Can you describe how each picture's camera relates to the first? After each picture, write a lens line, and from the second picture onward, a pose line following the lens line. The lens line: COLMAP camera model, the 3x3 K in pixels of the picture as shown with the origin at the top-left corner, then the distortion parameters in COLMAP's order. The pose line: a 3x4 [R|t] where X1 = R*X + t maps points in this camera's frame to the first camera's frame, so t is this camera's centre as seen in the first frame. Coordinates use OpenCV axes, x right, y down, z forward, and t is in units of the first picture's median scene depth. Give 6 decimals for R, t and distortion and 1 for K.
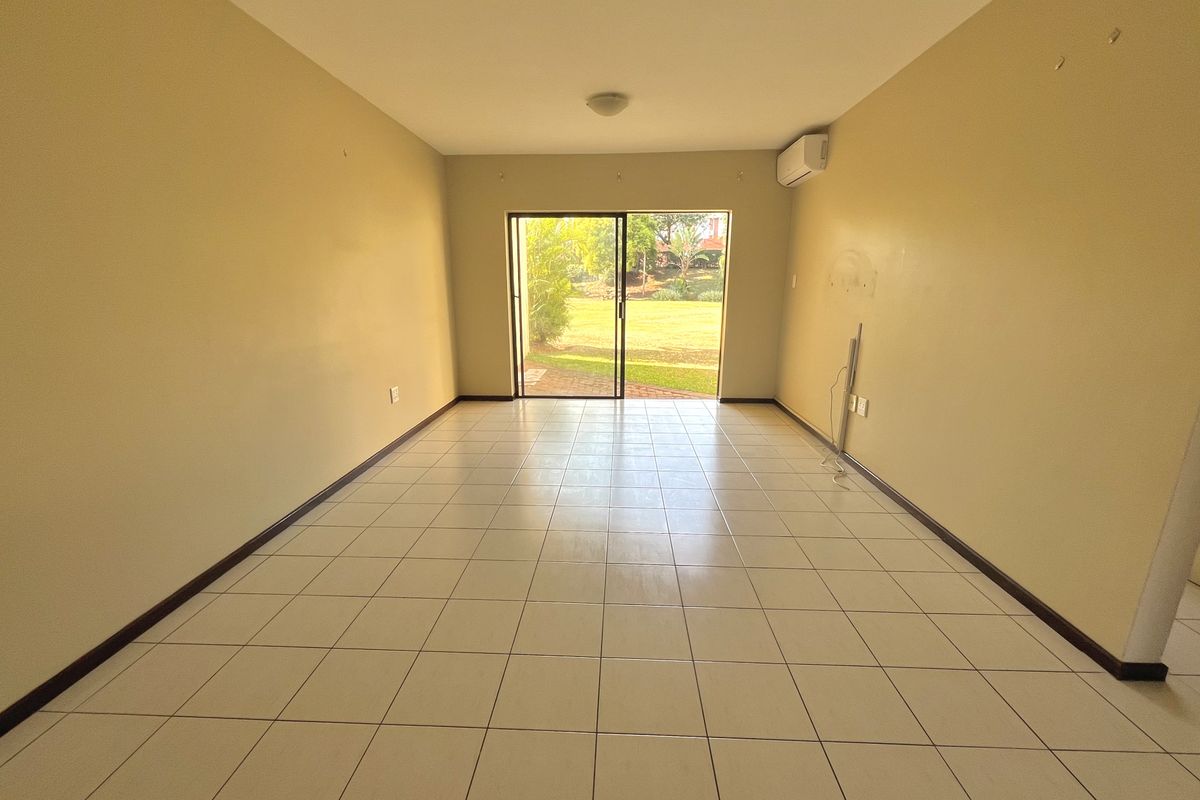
lens RADIAL K [[525.3, 0, 598.6], [0, 525.3, 429.3], [0, 0, 1]] dist [-0.001977, -0.000025]
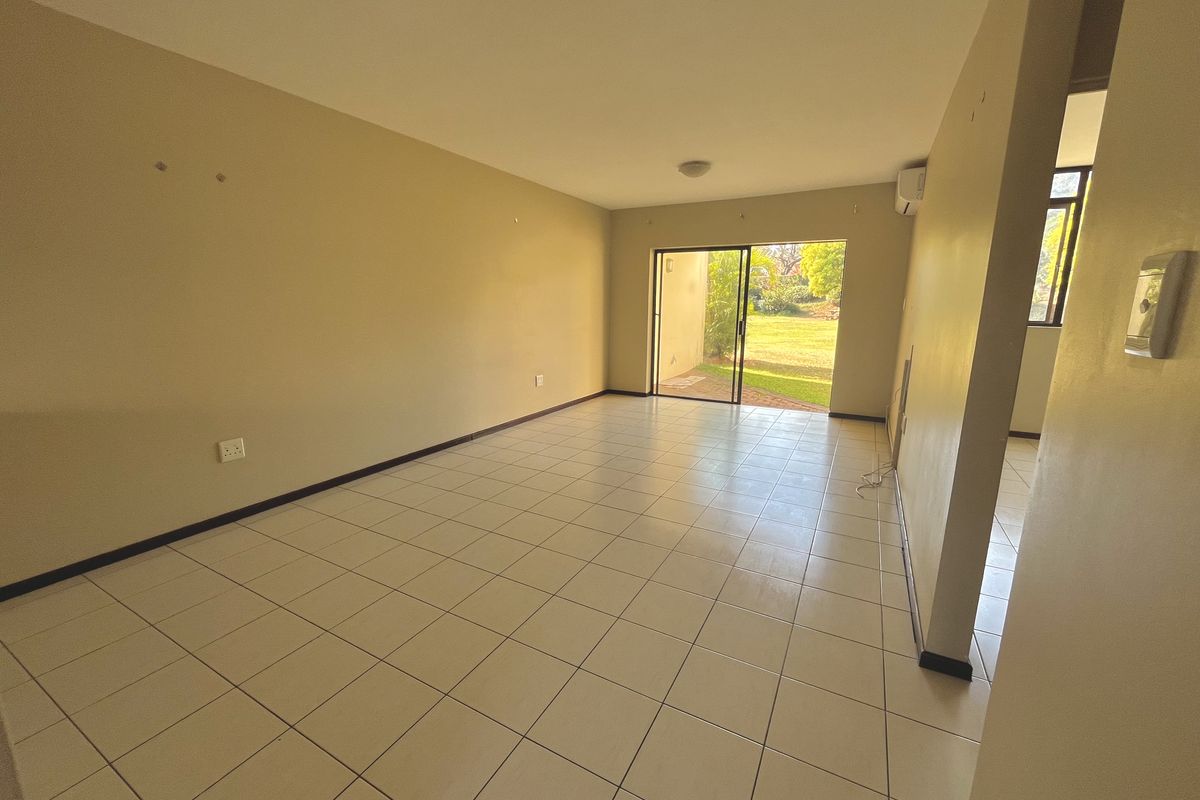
lens RADIAL K [[482.4, 0, 595.0], [0, 482.4, 401.1], [0, 0, 1]] dist [-0.010071, -0.000013]
pose [[0.894401, 0.095204, -0.437016, 0.225511], [-0.125562, 0.991237, -0.041035, 0.016951], [0.429280, 0.091575, 0.898517, -0.073789]]
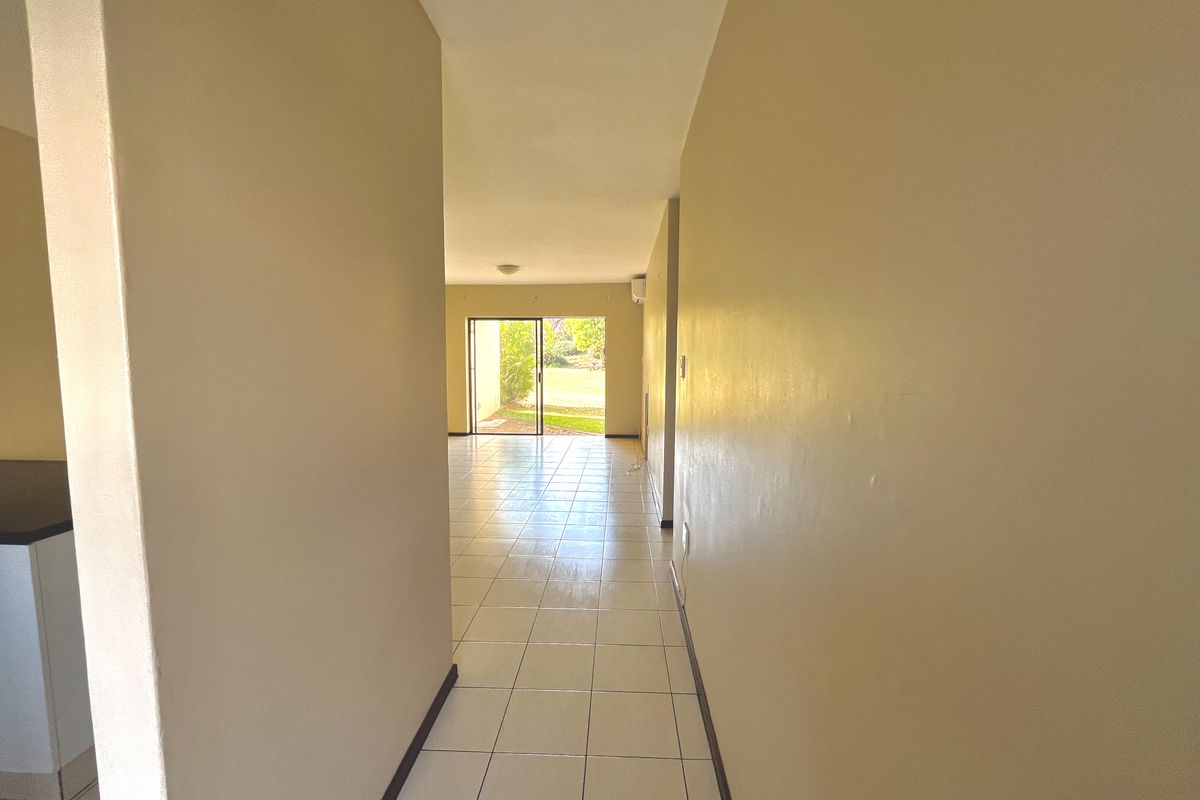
lens RADIAL K [[482.4, 0, 596.6], [0, 482.4, 400.5], [0, 0, 1]] dist [-0.010071, -0.000013]
pose [[0.999986, 0.004409, -0.002786, 0.205841], [-0.004835, 0.983997, -0.178121, 0.087823], [0.001957, 0.178132, 0.984005, -0.366366]]
